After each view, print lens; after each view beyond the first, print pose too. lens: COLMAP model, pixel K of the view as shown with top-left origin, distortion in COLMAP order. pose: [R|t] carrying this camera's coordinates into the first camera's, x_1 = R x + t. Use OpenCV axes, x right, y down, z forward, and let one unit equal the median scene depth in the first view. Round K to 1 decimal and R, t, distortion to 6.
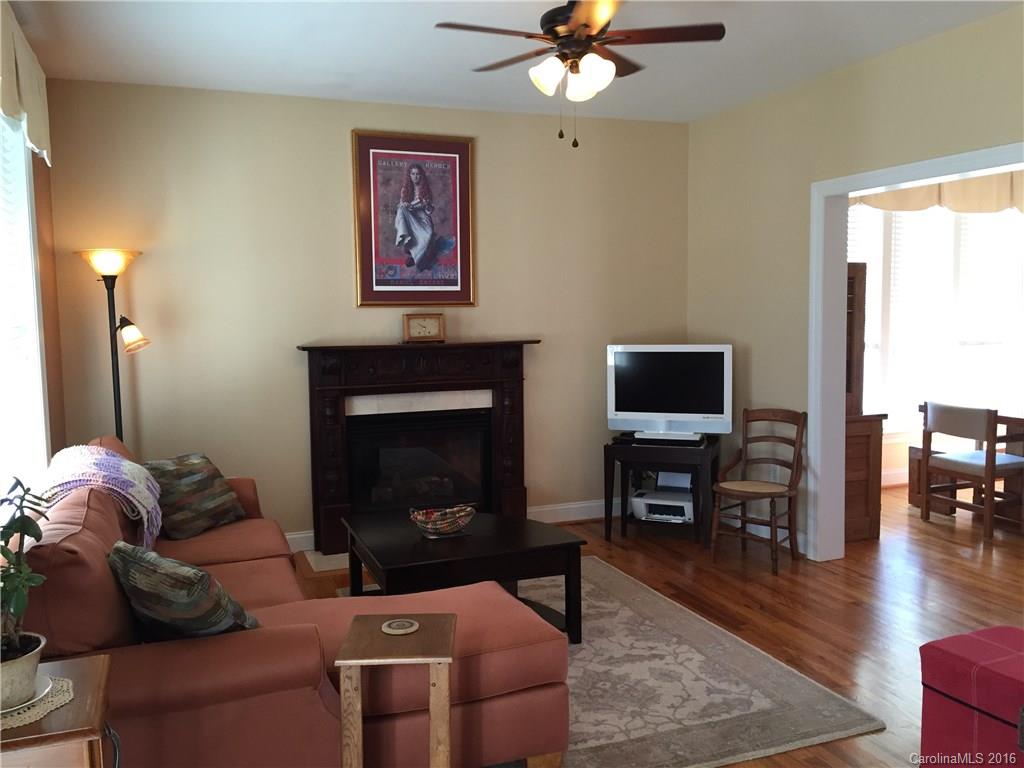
lens RADIAL K [[882.4, 0, 512.0], [0, 882.4, 384.0], [0, 0, 1]] dist [0.085794, -0.107727]
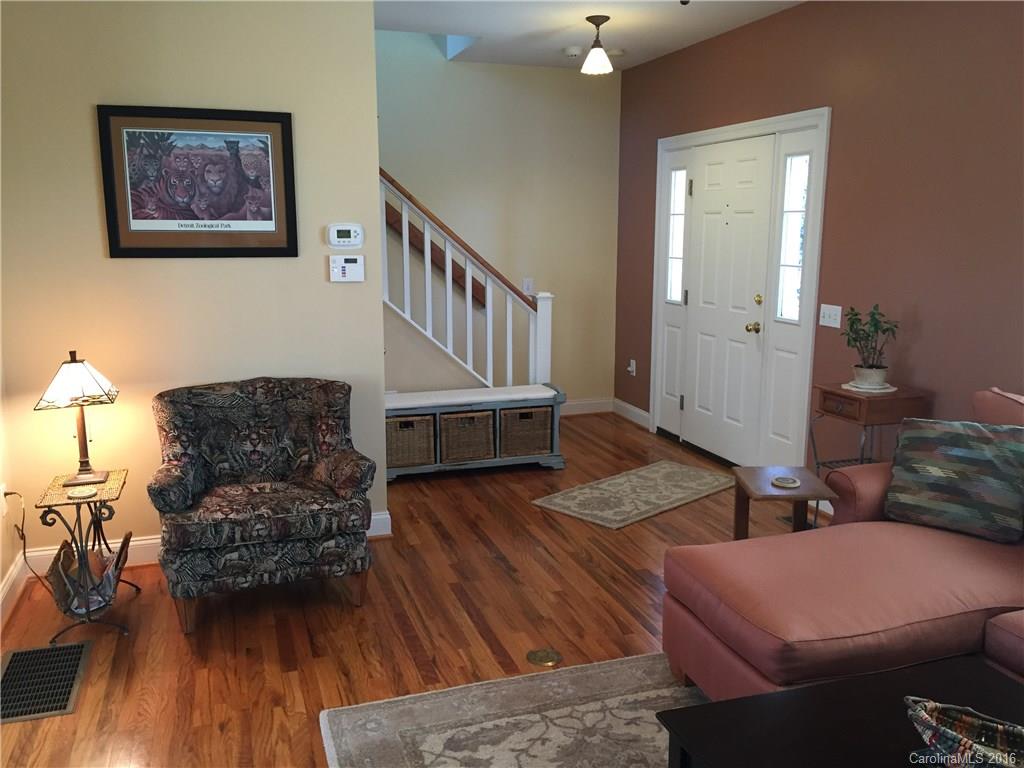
lens RADIAL K [[882.4, 0, 512.0], [0, 882.4, 384.0], [0, 0, 1]] dist [0.085794, -0.107727]
pose [[-0.998927, 0.005922, 0.045933, 0.175207], [0.017975, 0.963623, 0.266658, -0.183735], [-0.042682, 0.267198, -0.962696, 1.763182]]
